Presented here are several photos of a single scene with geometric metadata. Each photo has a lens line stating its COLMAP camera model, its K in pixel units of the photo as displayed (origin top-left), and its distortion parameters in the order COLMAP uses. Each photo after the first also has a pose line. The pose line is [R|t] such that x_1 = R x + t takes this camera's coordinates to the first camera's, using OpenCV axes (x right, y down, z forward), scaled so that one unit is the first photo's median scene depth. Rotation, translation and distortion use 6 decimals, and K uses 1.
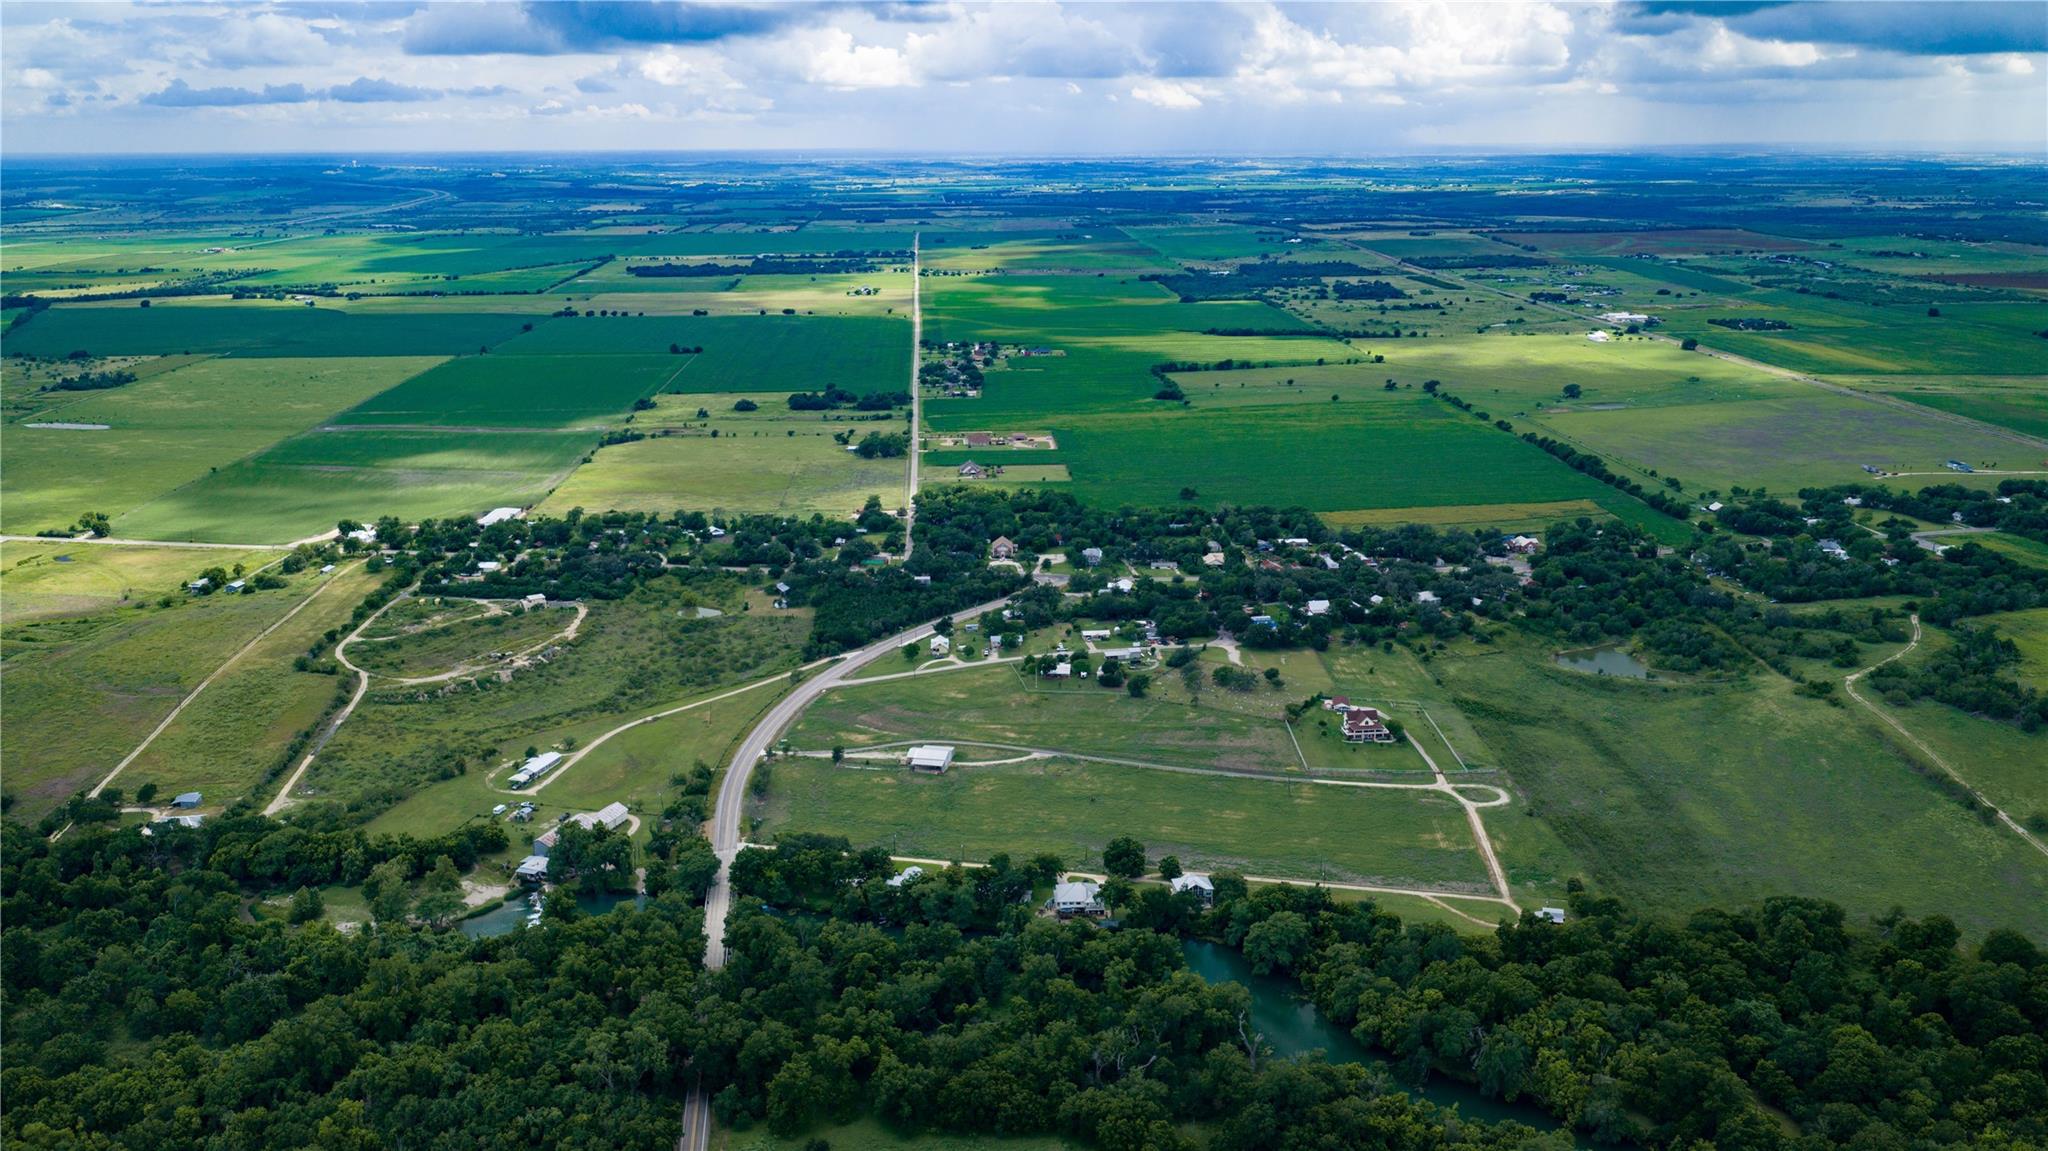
lens RADIAL K [[1690.6, 0, 1024.9], [0, 1690.6, 583.7], [0, 0, 1]] dist [0.026347, -0.051828]
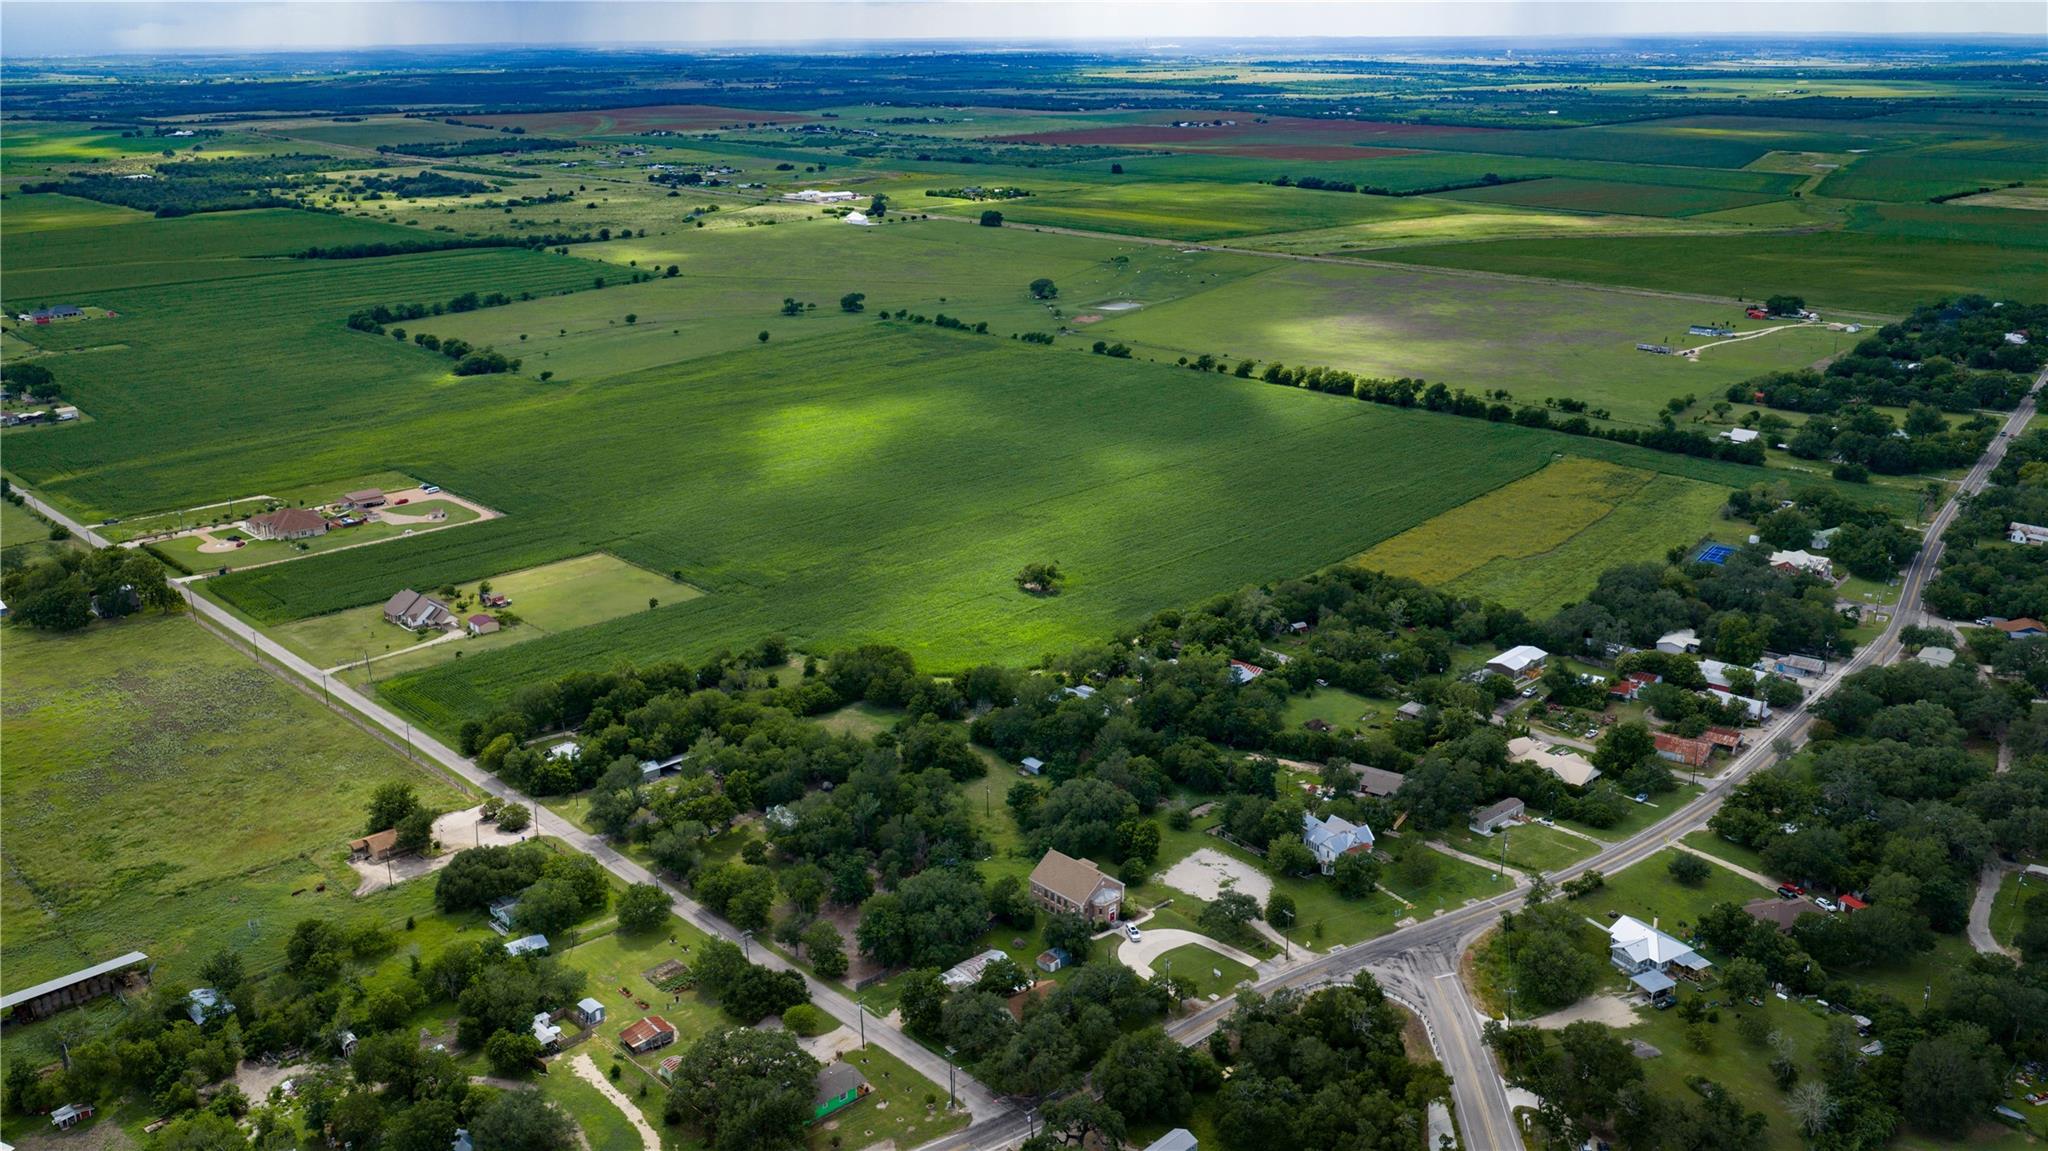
lens RADIAL K [[1690.6, 0, 1023.4], [0, 1690.6, 578.0], [0, 0, 1]] dist [0.026347, -0.051828]
pose [[0.753831, -0.200225, 0.625819, -0.140917], [0.170096, 0.979439, 0.108474, -0.077369], [-0.634670, 0.024678, 0.772389, 0.495285]]
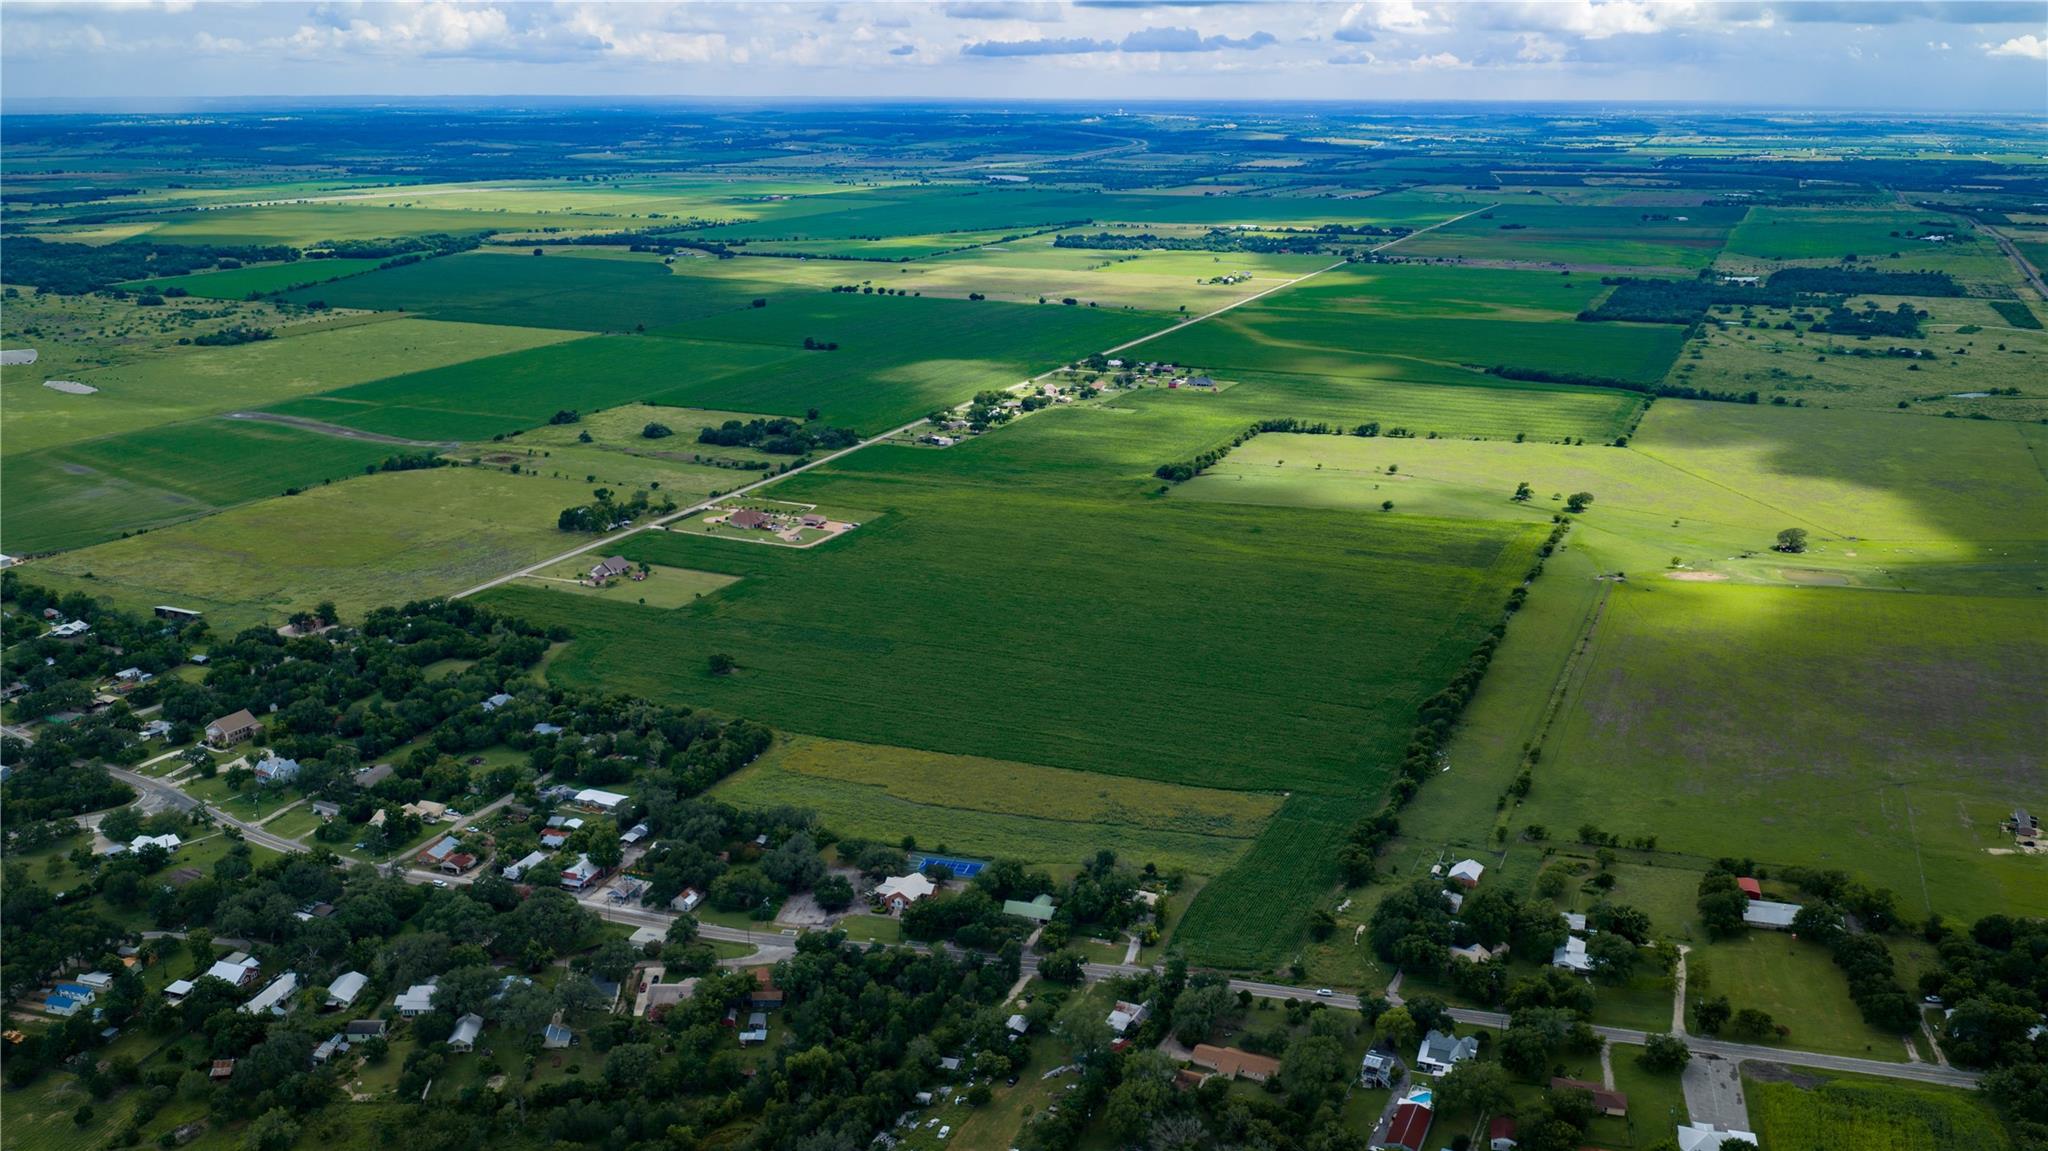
lens RADIAL K [[1690.6, 0, 1032.0], [0, 1690.6, 581.2], [0, 0, 1]] dist [0.026347, -0.051828]
pose [[0.885516, 0.137312, -0.443854, 0.365134], [-0.125648, 0.990507, 0.055751, -0.102301], [0.447296, 0.006402, 0.894363, 0.358026]]
